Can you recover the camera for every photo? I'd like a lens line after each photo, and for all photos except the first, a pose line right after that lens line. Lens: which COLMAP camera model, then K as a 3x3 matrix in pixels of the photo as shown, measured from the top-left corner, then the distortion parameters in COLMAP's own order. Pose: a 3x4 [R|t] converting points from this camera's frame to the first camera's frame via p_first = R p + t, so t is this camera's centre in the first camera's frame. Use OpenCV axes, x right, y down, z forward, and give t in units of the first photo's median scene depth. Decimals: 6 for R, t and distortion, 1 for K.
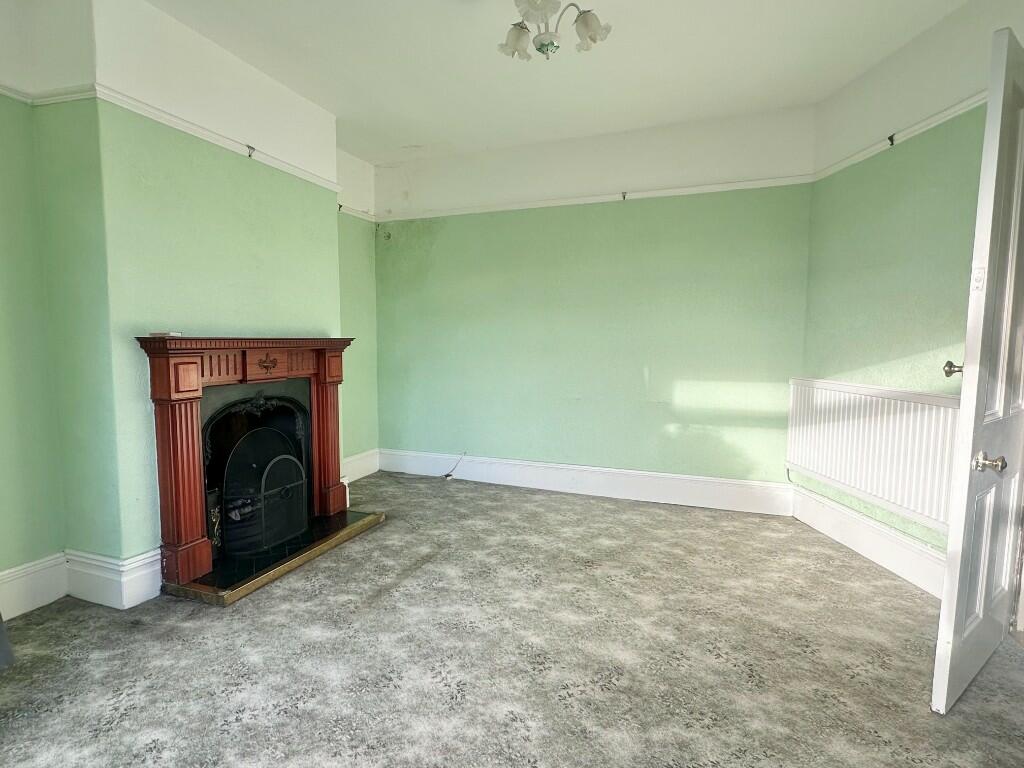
lens RADIAL K [[543.9, 0, 508.5], [0, 543.9, 389.0], [0, 0, 1]] dist [0.002014, 0.000024]
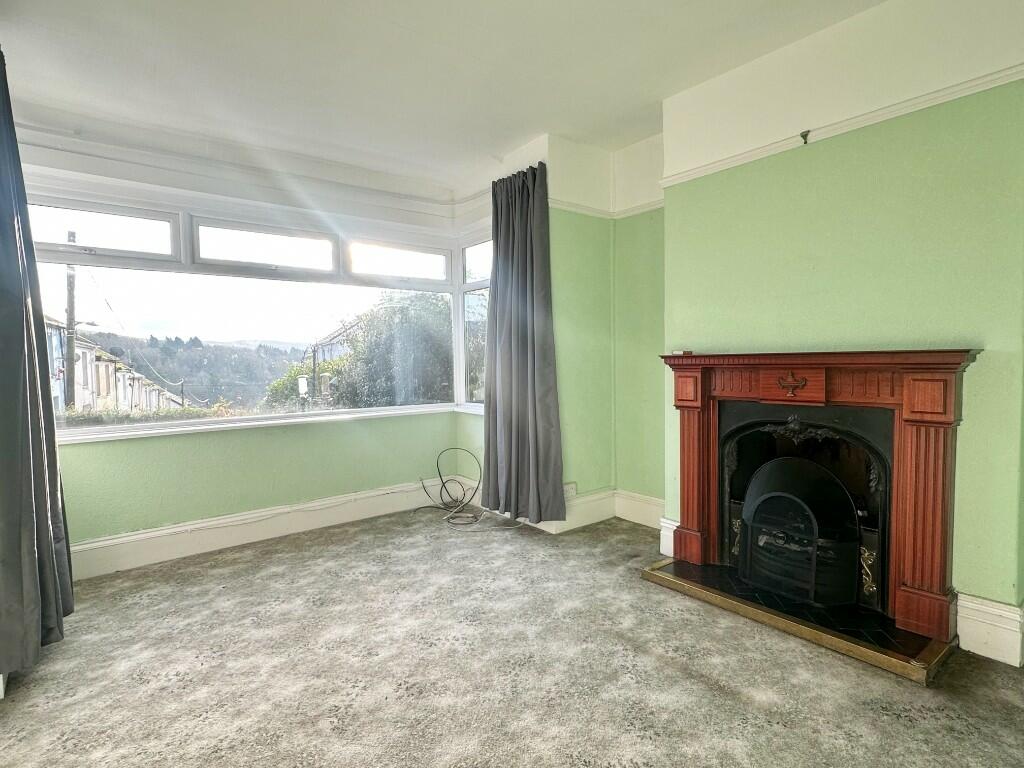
lens RADIAL K [[543.9, 0, 510.6], [0, 543.9, 384.1], [0, 0, 1]] dist [0.002014, 0.000024]
pose [[-0.518937, 0.040337, -0.853860, 0.670811], [-0.062618, 0.994409, 0.085032, -0.116701], [0.852516, 0.097593, -0.513510, 1.386456]]
